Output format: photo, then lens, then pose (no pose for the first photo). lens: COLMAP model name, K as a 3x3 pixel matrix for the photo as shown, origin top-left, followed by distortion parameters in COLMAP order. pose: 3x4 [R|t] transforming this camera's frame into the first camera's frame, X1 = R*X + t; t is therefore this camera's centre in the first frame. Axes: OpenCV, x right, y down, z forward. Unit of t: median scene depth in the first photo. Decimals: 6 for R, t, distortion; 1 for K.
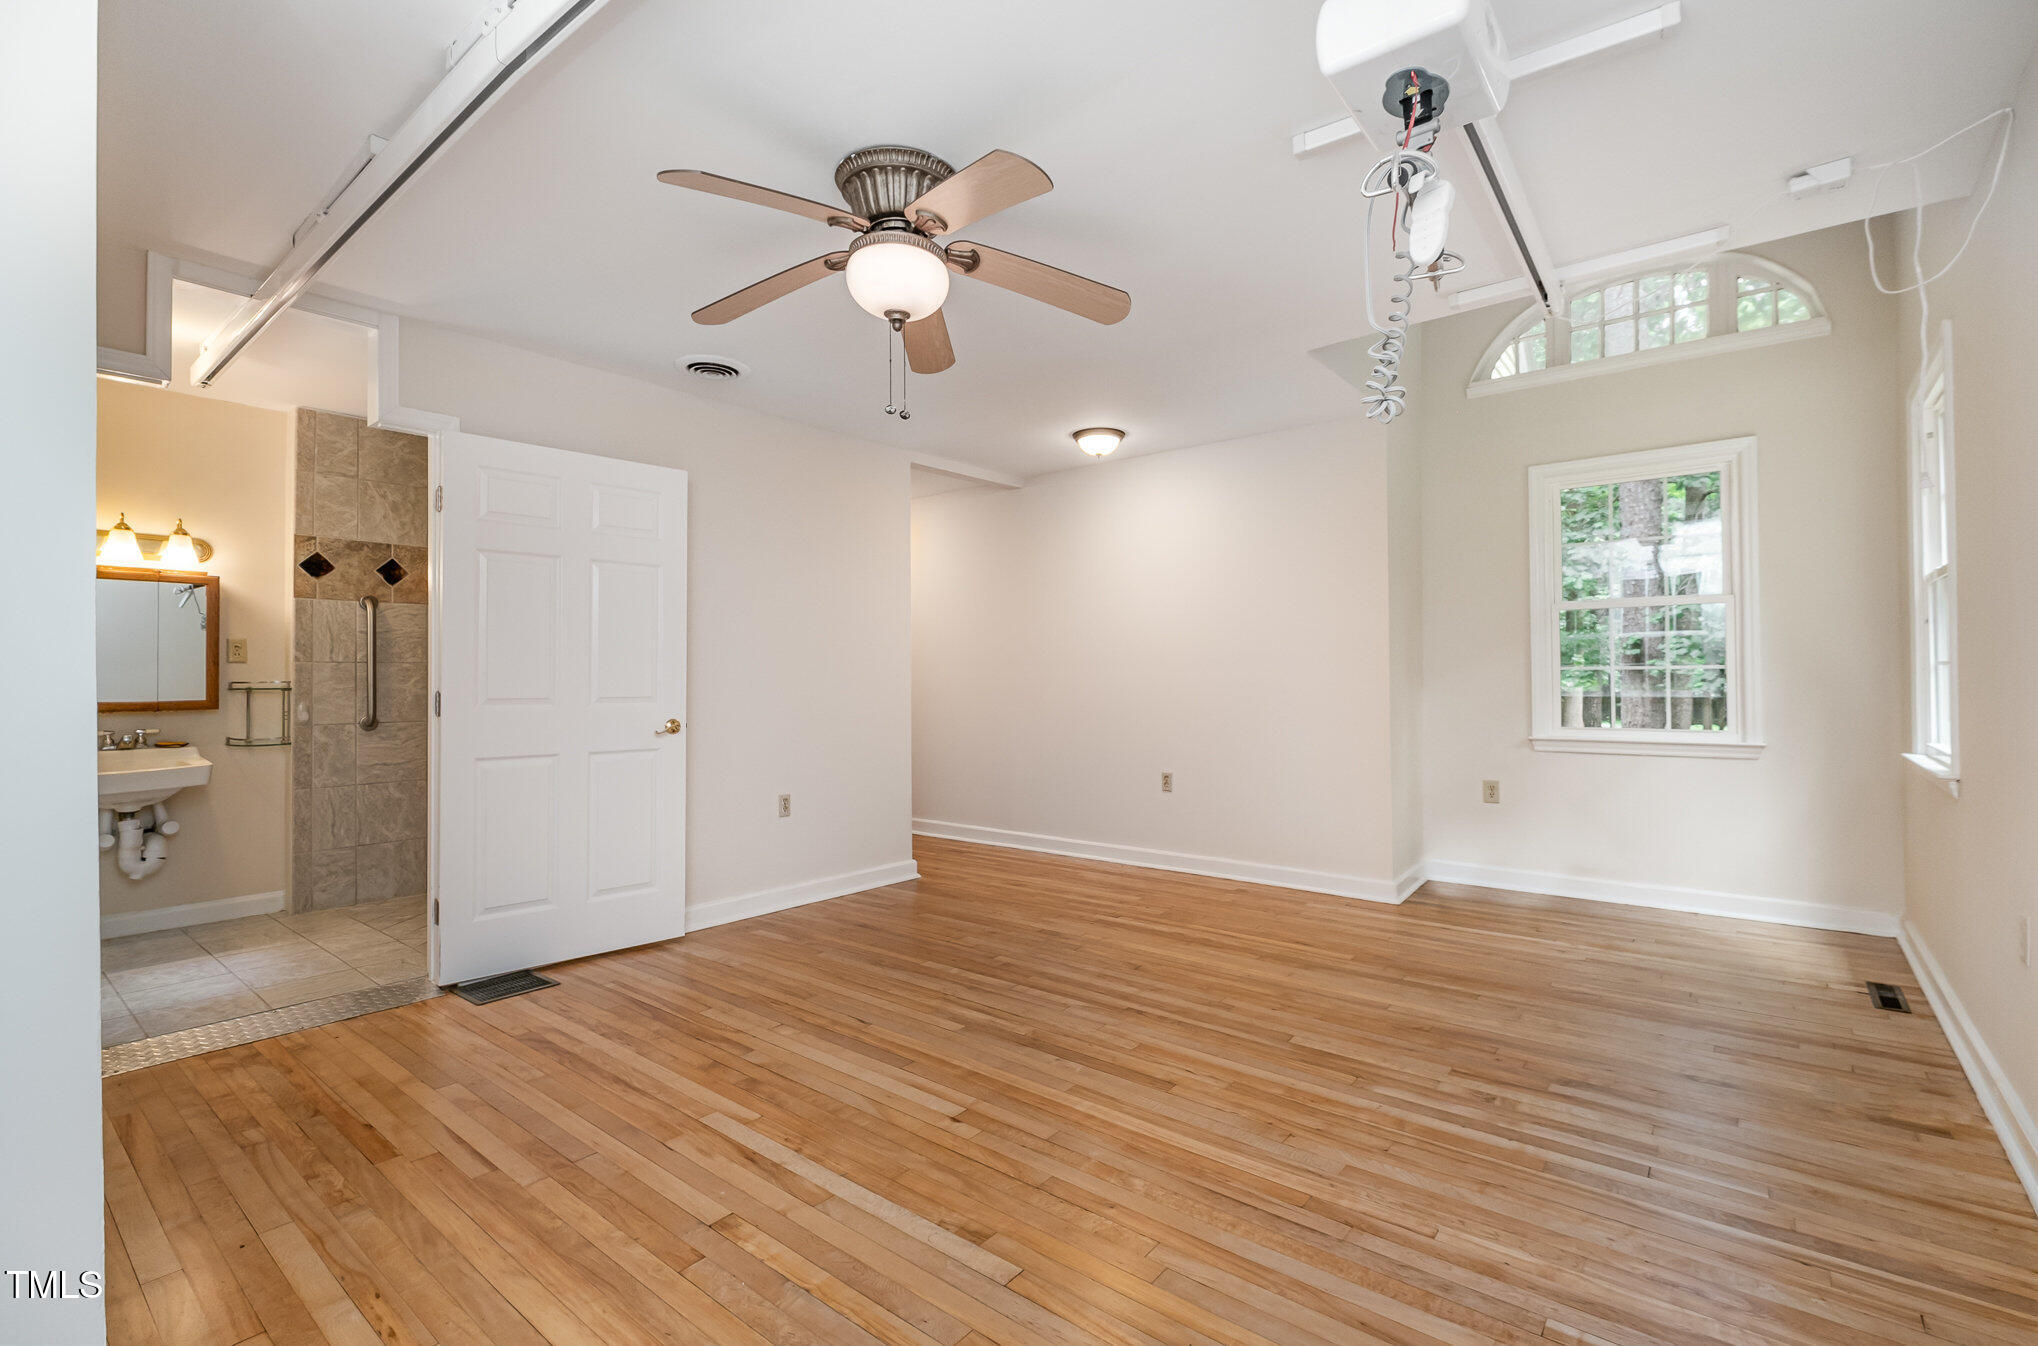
lens RADIAL K [[897.4, 0, 1031.7], [0, 897.4, 672.8], [0, 0, 1]] dist [-0.001275, -0.000283]
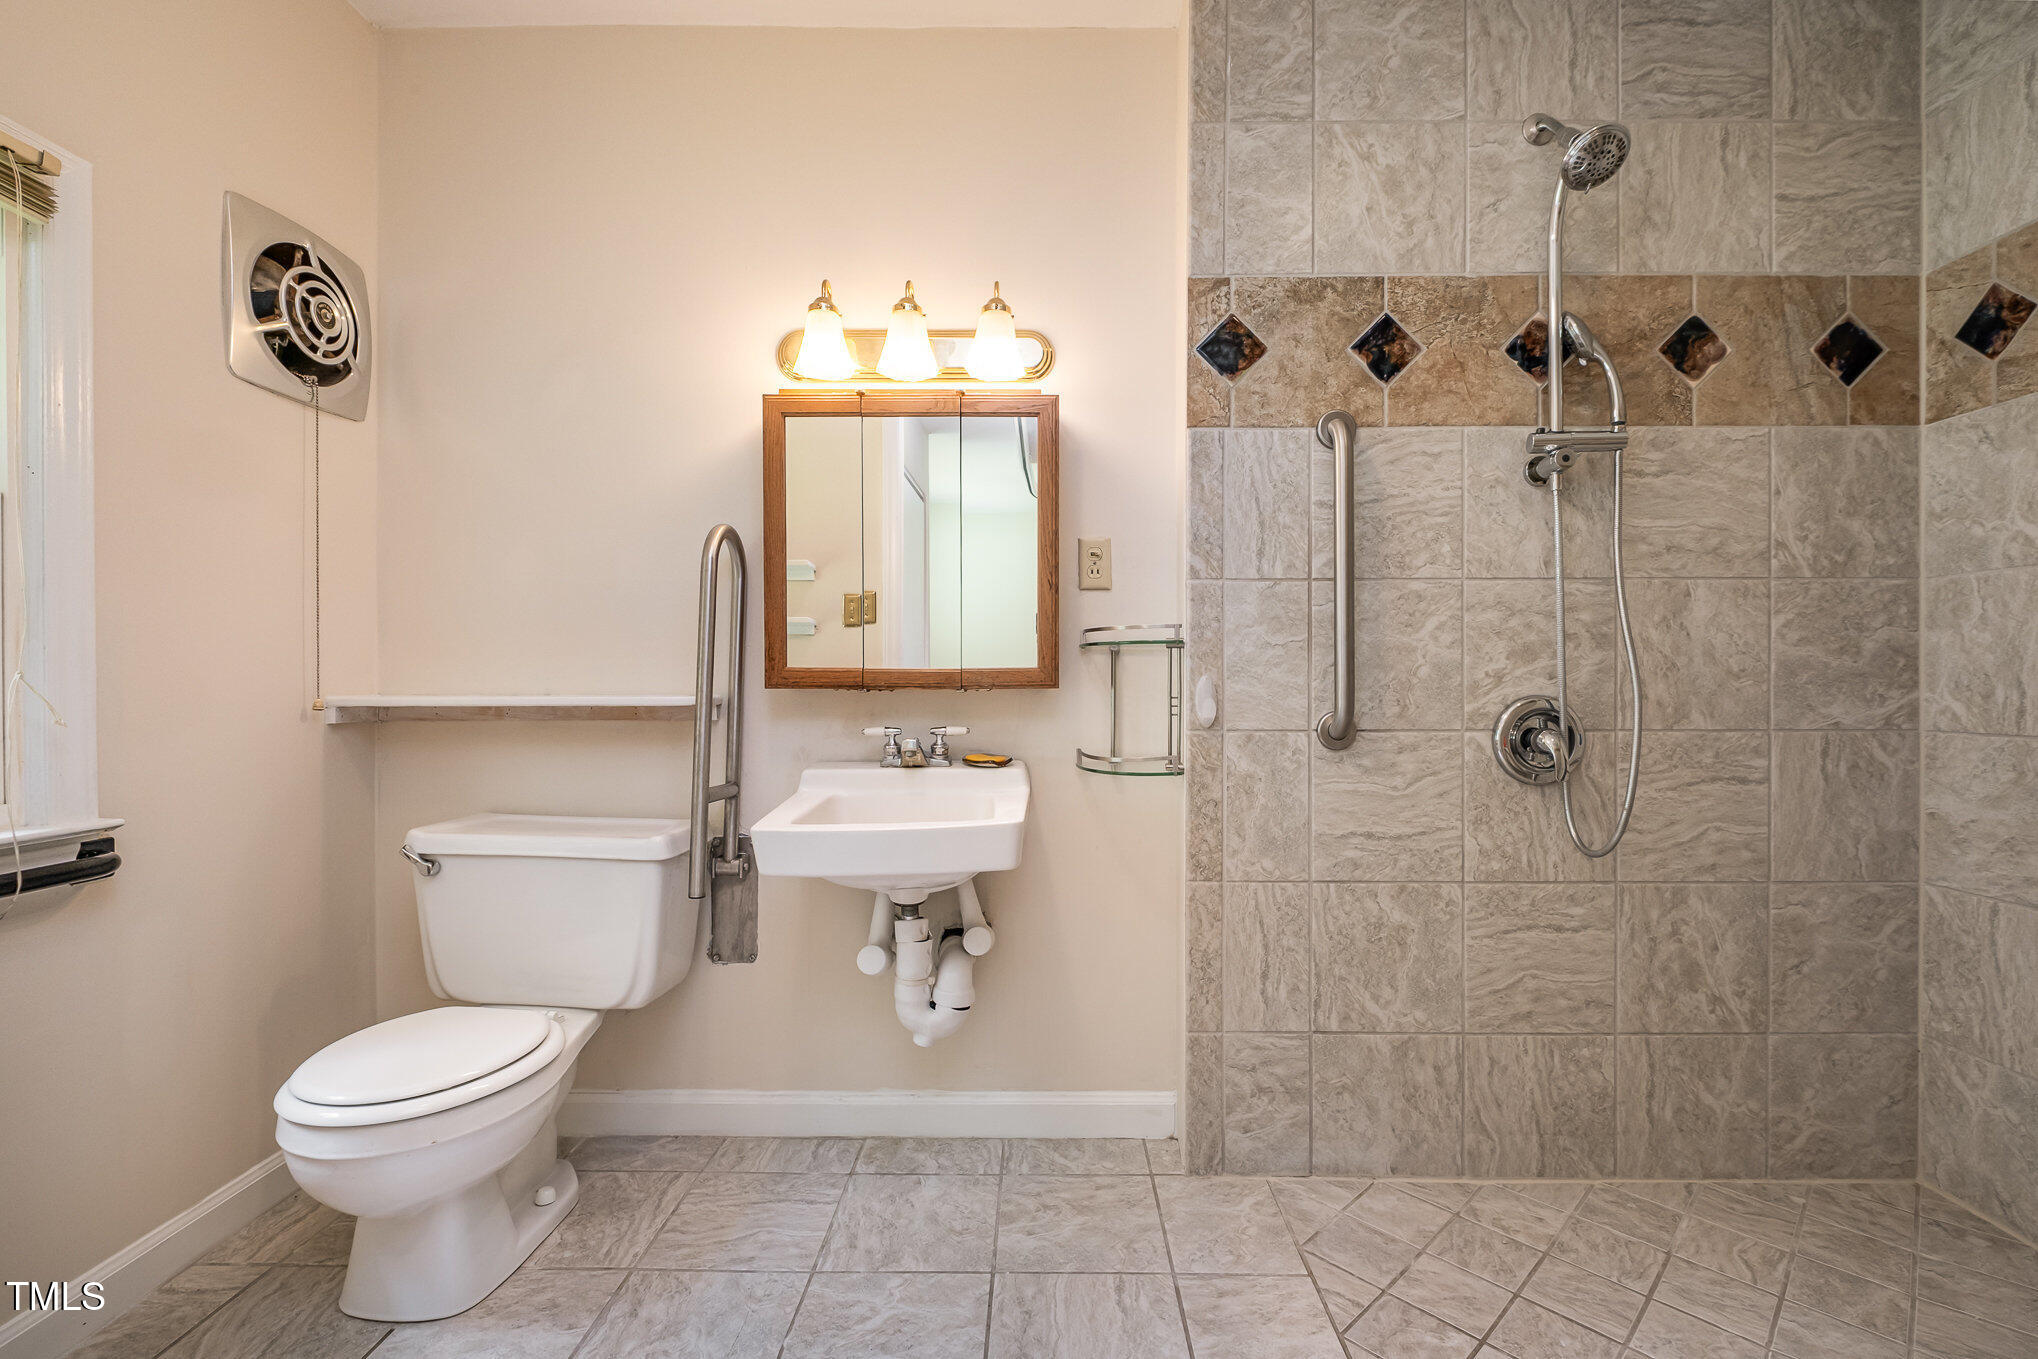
lens RADIAL K [[896.2, 0, 1025.6], [0, 896.2, 686.3], [0, 0, 1]] dist [-0.005302, -0.000212]
pose [[0.613647, 0.002433, -0.789577, -0.528310], [0.002535, 0.999984, 0.005051, 0.035321], [0.789576, -0.005101, 0.613631, 0.669725]]
